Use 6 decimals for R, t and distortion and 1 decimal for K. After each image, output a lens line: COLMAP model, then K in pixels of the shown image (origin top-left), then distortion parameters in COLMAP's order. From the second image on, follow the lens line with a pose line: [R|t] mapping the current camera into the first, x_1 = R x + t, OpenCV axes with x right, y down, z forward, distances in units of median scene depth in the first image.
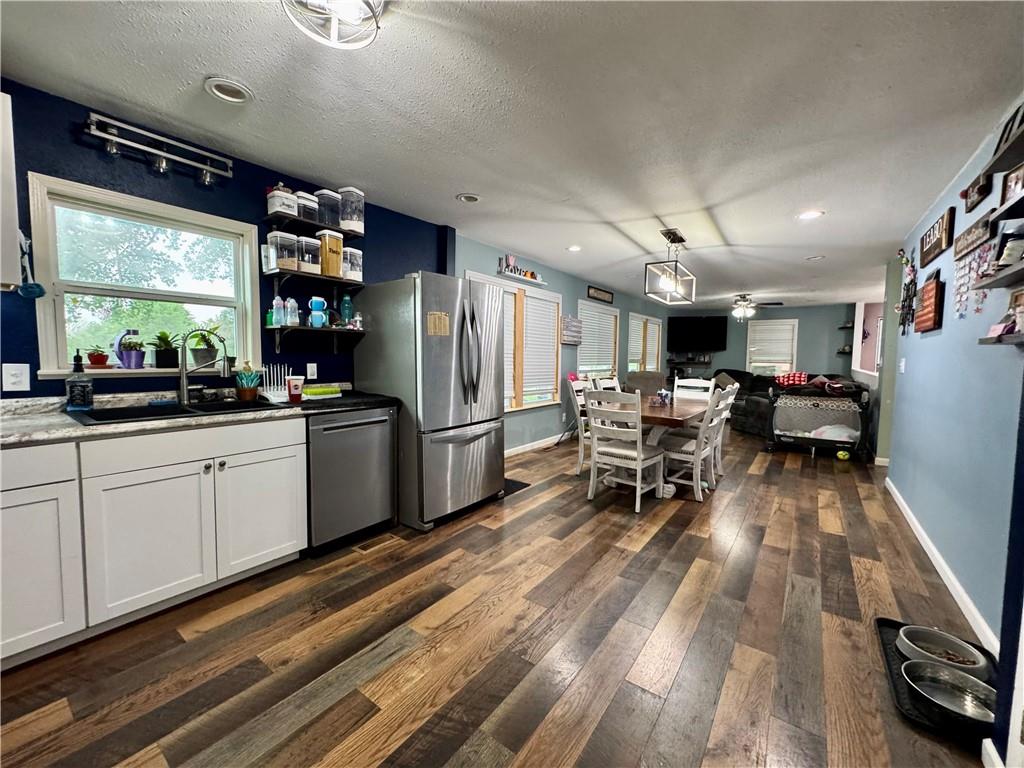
lens RADIAL K [[411.1, 0, 510.8], [0, 411.1, 384.4], [0, 0, 1]] dist [-0.005133, 0.000383]
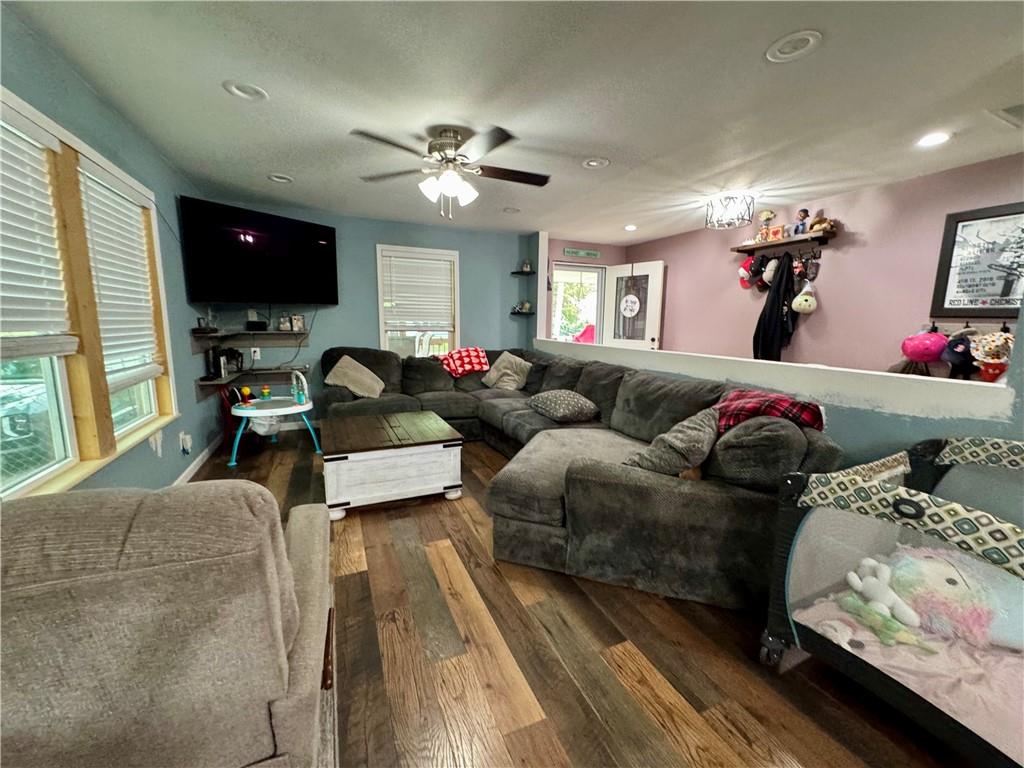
lens RADIAL K [[411.1, 0, 513.6], [0, 411.1, 386.2], [0, 0, 1]] dist [-0.005133, 0.000383]
pose [[0.493177, -0.142992, 0.858096, 0.854226], [0.053318, 0.989512, 0.134247, -0.178242], [-0.868293, -0.020456, 0.495629, 2.384877]]
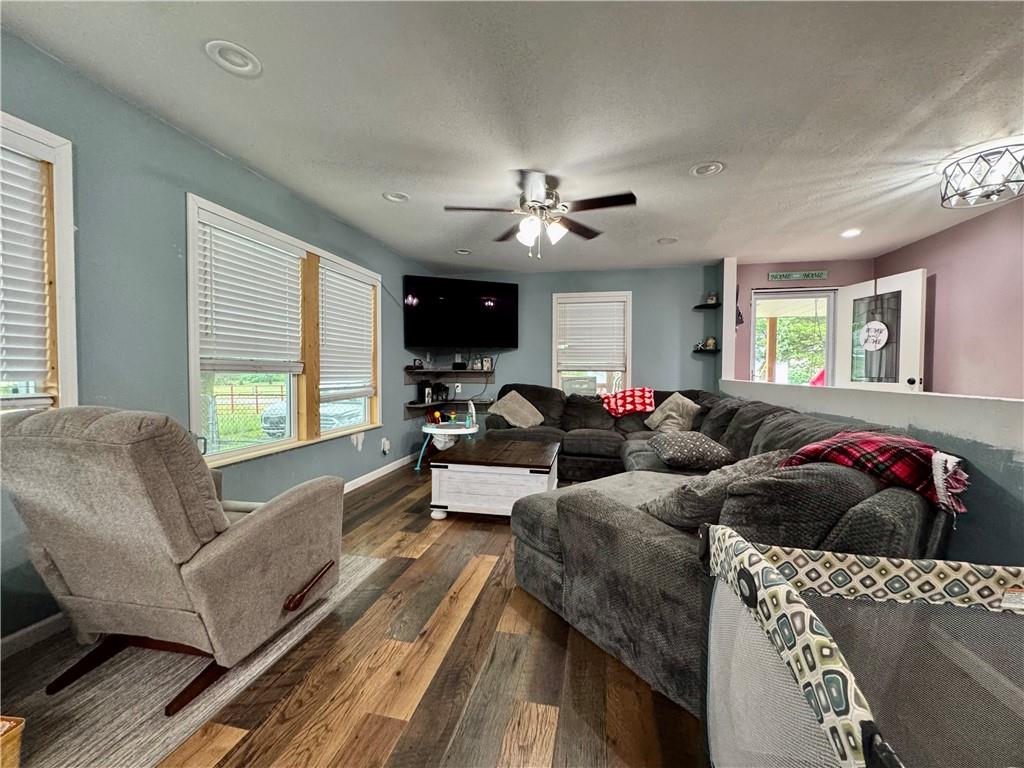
lens RADIAL K [[411.1, 0, 510.8], [0, 411.1, 384.4], [0, 0, 1]] dist [-0.005133, 0.000383]
pose [[0.911810, -0.022416, 0.410001, 1.175919], [0.035860, 0.999041, -0.025131, -0.093776], [-0.409044, 0.037617, 0.911739, 2.062600]]
